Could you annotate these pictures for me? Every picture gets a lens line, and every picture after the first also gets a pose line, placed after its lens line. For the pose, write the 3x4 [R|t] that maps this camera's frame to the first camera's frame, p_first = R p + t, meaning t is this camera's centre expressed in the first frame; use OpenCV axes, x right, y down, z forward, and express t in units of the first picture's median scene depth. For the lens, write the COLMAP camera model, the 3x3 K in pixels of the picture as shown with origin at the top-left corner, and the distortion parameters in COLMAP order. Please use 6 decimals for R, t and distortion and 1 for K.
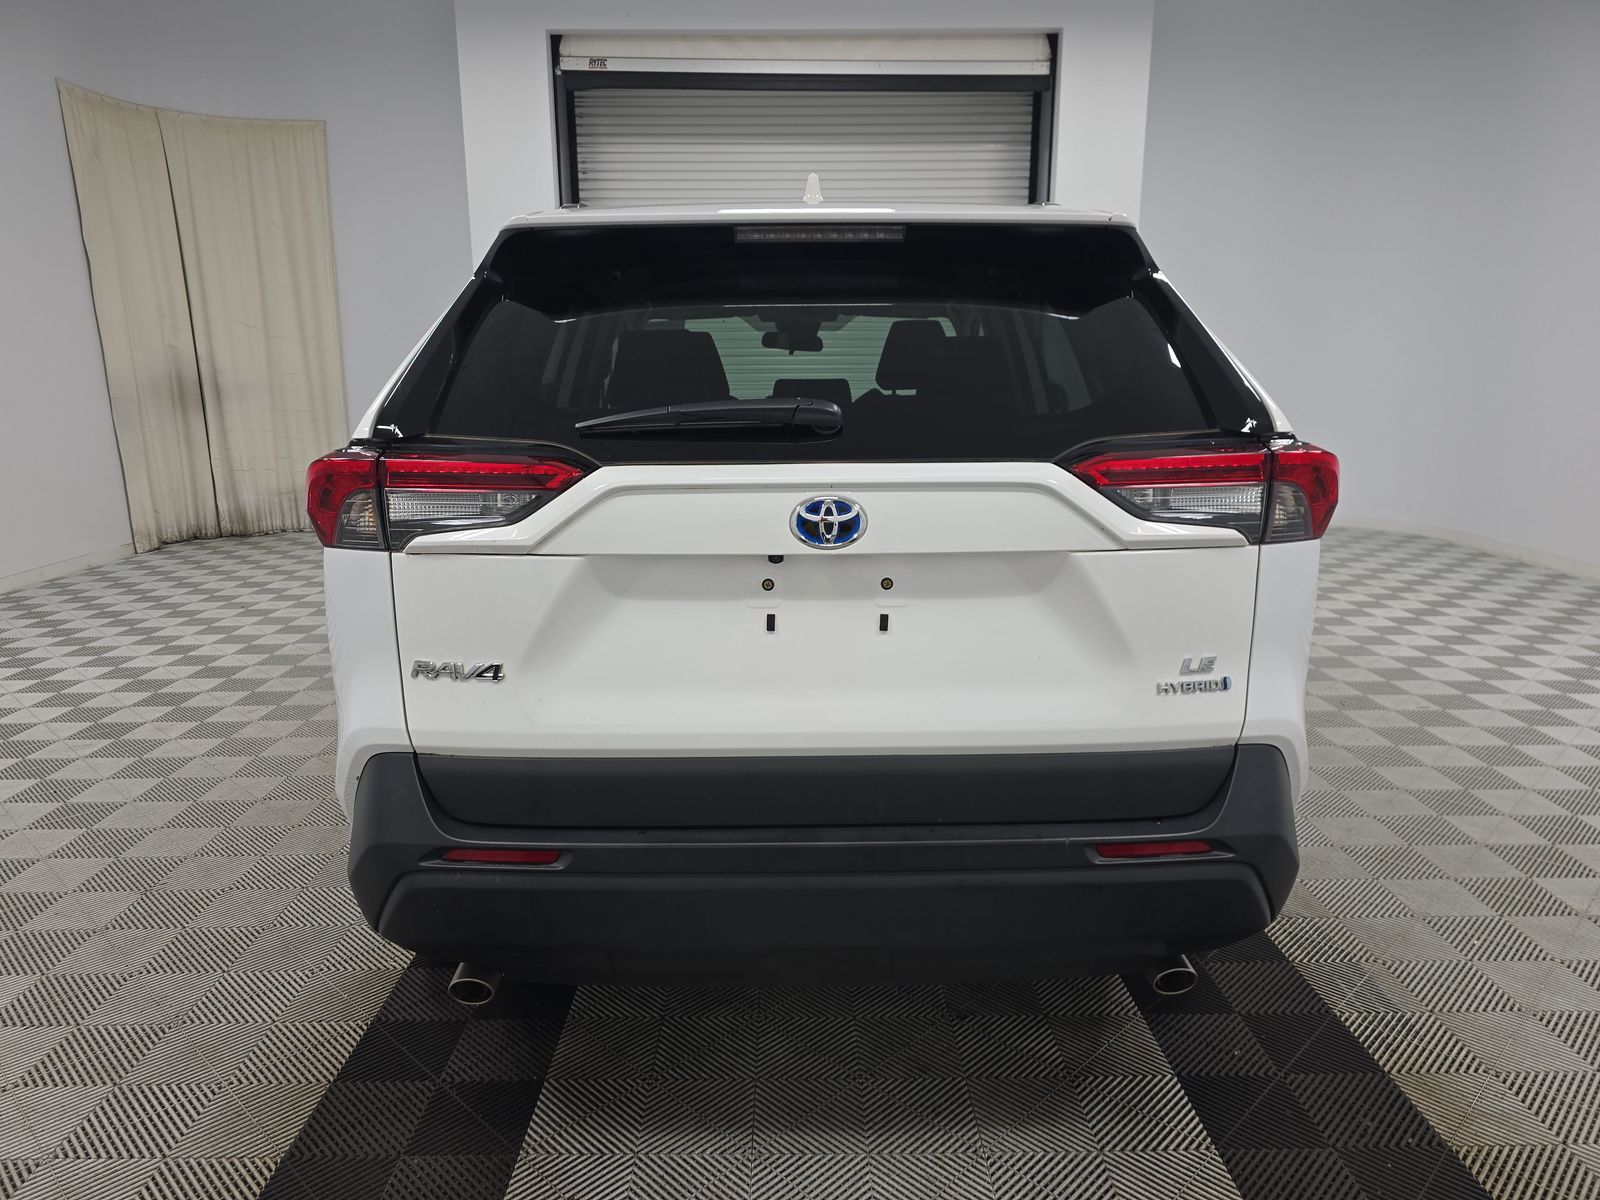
lens RADIAL K [[1088.6, 0, 800.0], [0, 1088.6, 600.0], [0, 0, 1]] dist [0.044708, -0.030691]
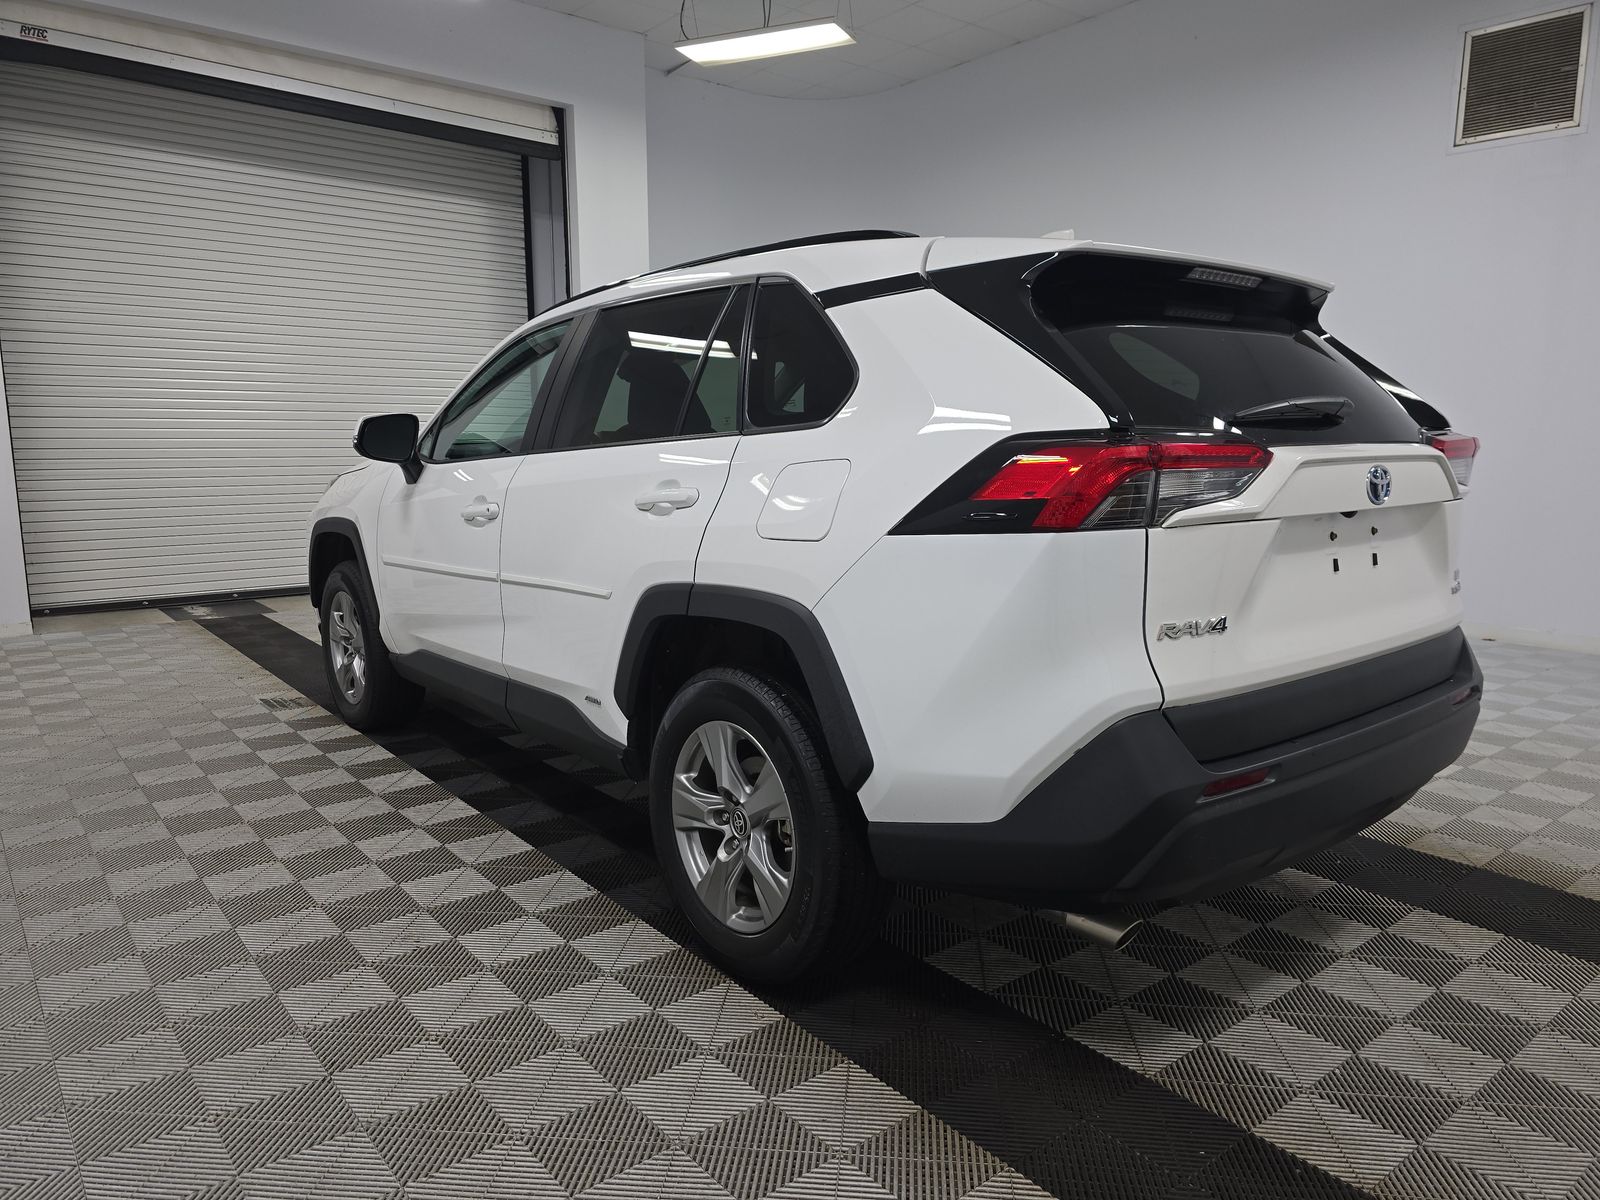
lens RADIAL K [[1088.6, 0, 800.0], [0, 1088.6, 600.0], [0, 0, 1]] dist [0.044708, -0.030691]
pose [[0.780856, -0.089813, 0.618221, -1.312564], [0.127432, 0.991704, -0.016885, 0.002569], [-0.611576, 0.091966, 0.785823, 0.344900]]
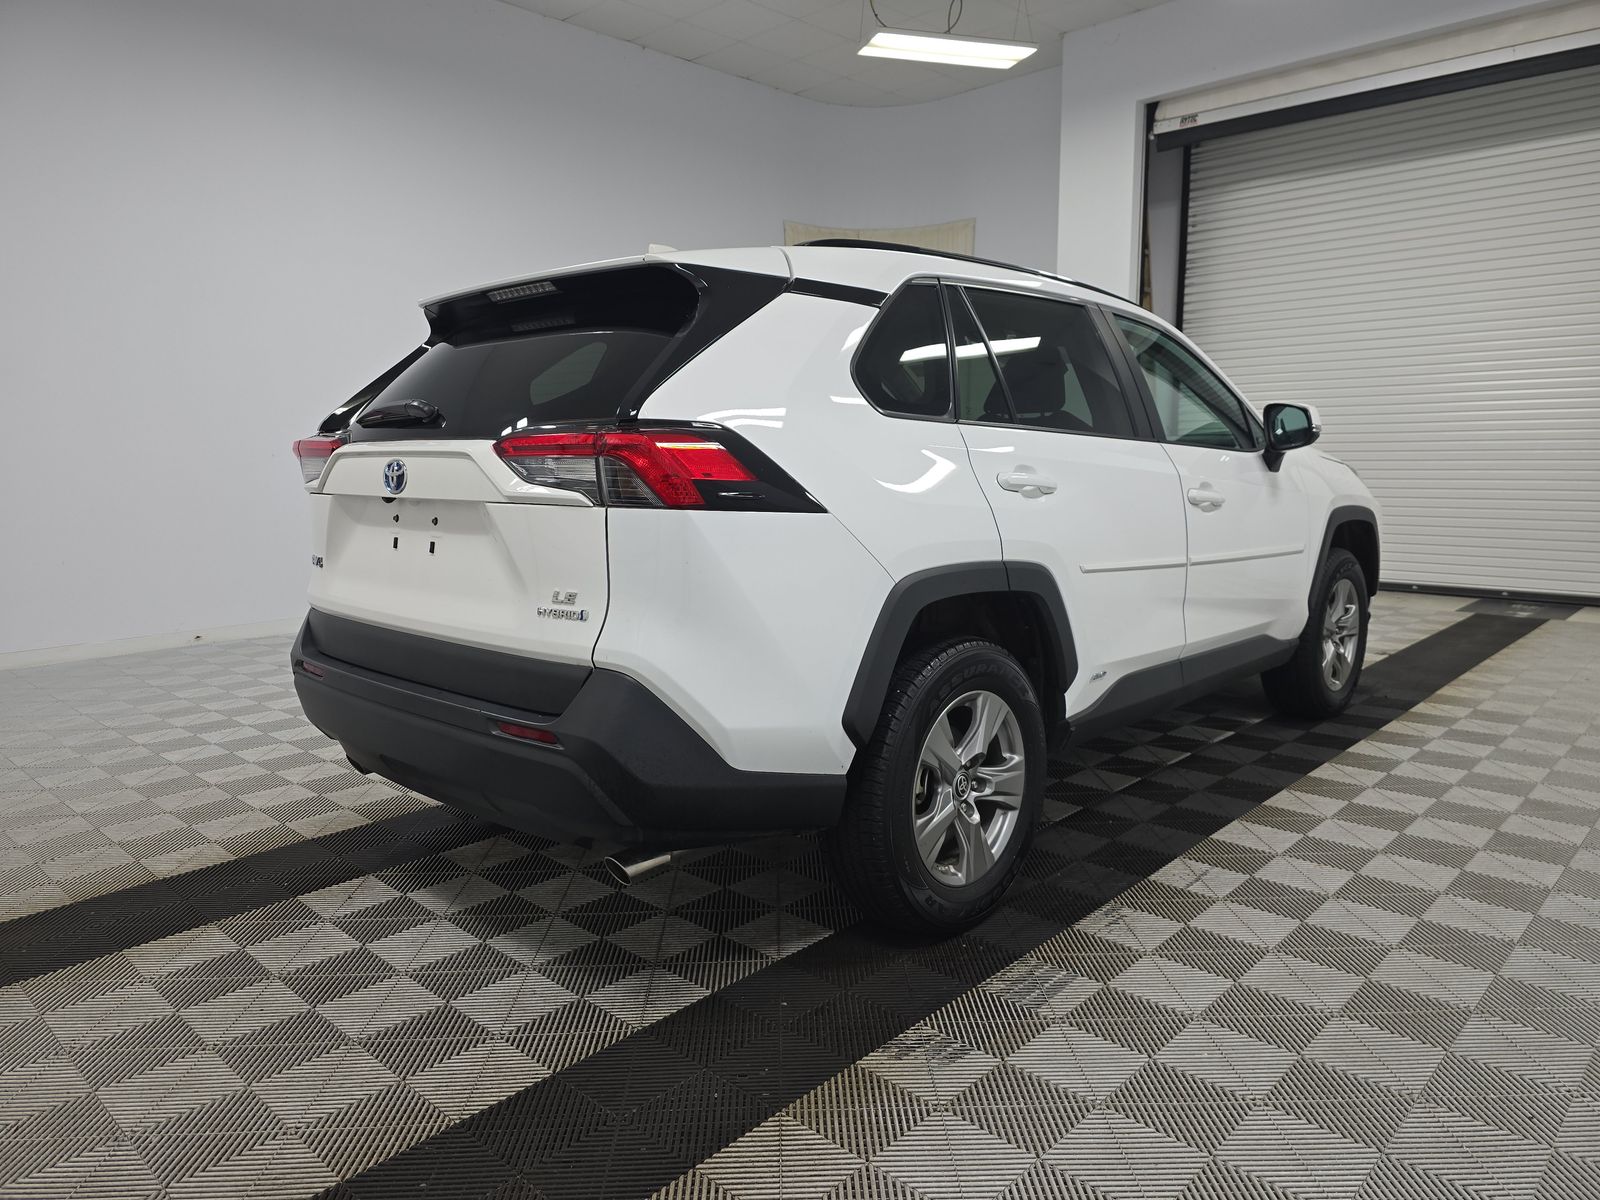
lens RADIAL K [[1088.6, 0, 800.0], [0, 1088.6, 600.0], [0, 0, 1]] dist [0.044708, -0.030691]
pose [[0.712943, 0.098167, -0.694316, 1.457859], [-0.137828, 0.990455, -0.001489, 0.025843], [0.687543, 0.096758, 0.719668, 0.263694]]
